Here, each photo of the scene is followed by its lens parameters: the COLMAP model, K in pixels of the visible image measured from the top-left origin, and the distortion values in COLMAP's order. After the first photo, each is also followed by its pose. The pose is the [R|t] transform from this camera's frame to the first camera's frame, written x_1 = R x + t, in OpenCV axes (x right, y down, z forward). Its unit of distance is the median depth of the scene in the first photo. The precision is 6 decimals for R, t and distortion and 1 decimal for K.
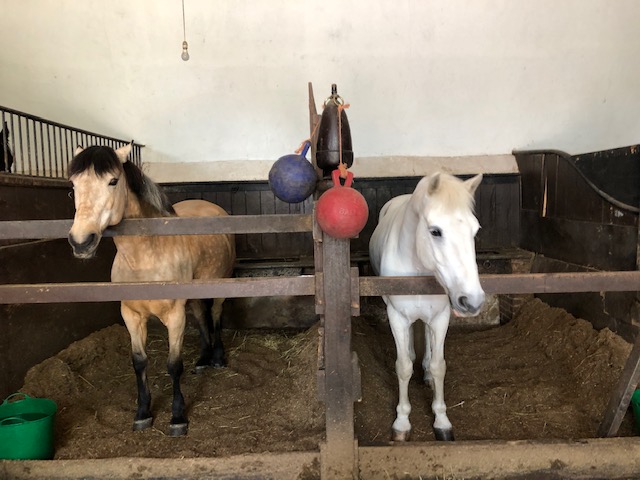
lens RADIAL K [[525.8, 0, 320.0], [0, 525.8, 240.0], [0, 0, 1]] dist [-0.001390, -0.009647]
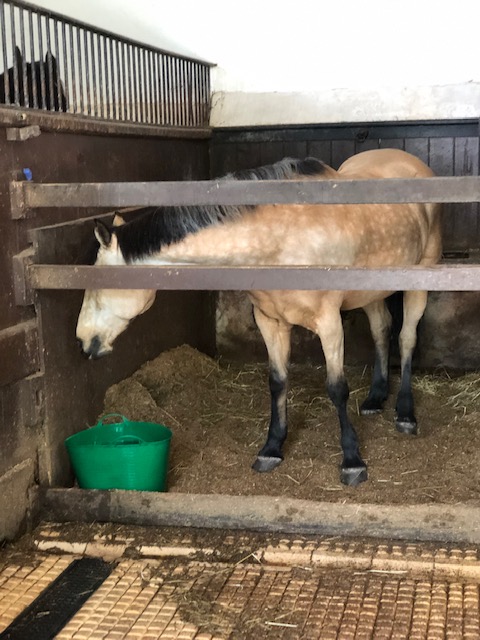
lens RADIAL K [[1024.9, 0, 240.0], [0, 1024.9, 320.0], [0, 0, 1]] dist [0.083918, 0.122455]
pose [[0.979123, 0.035659, -0.200117, -0.114614], [-0.018552, 0.996060, 0.086715, 0.028535], [0.202421, -0.081192, 0.975927, -0.414382]]
